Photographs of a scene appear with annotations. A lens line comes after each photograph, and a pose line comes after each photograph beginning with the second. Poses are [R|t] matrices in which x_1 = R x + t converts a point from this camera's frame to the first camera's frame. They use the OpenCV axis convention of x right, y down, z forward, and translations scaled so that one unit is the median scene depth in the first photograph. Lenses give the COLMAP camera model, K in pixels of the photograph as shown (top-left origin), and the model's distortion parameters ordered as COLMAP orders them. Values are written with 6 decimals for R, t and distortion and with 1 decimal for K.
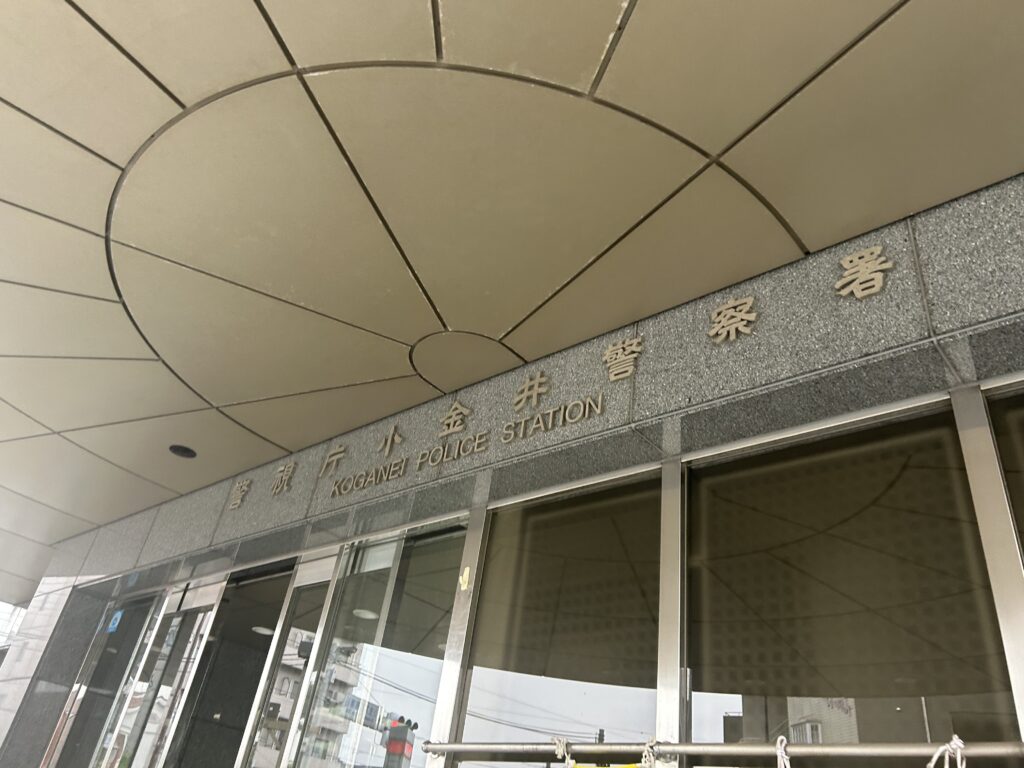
lens RADIAL K [[777.4, 0, 518.7], [0, 777.4, 377.8], [0, 0, 1]] dist [0.090030, -0.121141]
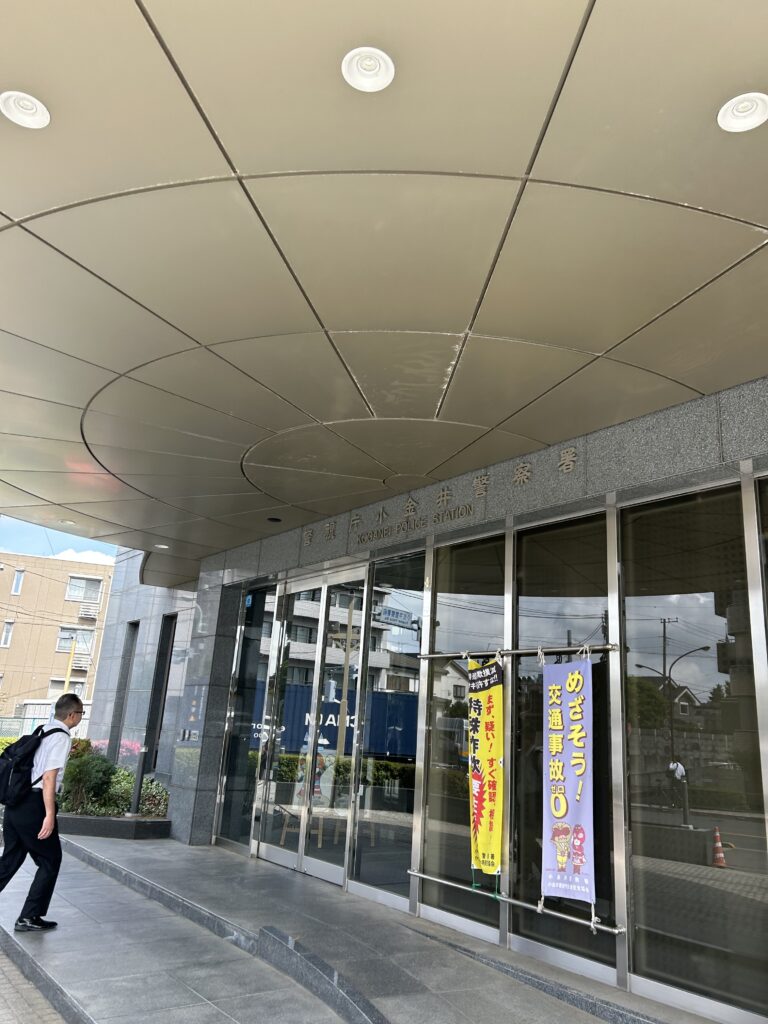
lens RADIAL K [[787.4, 0, 384.0], [0, 787.4, 512.0], [0, 0, 1]] dist [0.097000, -0.075390]
pose [[0.974319, -0.122604, -0.188868, 0.265036], [0.171535, 0.947505, 0.269832, -0.564691], [0.145871, -0.295300, 0.944203, -1.054092]]
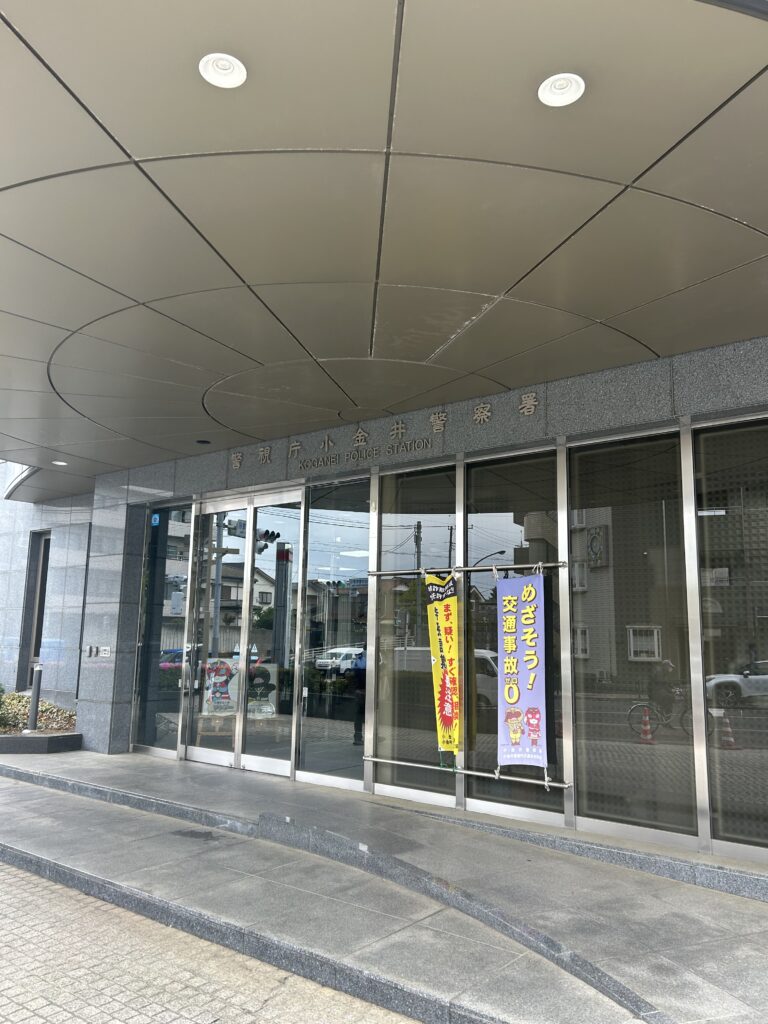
lens RADIAL K [[777.4, 0, 384.0], [0, 777.4, 512.0], [0, 0, 1]] dist [0.090030, -0.121141]
pose [[0.993310, -0.098443, 0.060361, -0.192705], [0.065524, 0.910920, 0.407347, -0.721633], [-0.095084, -0.400667, 0.911276, -1.196644]]
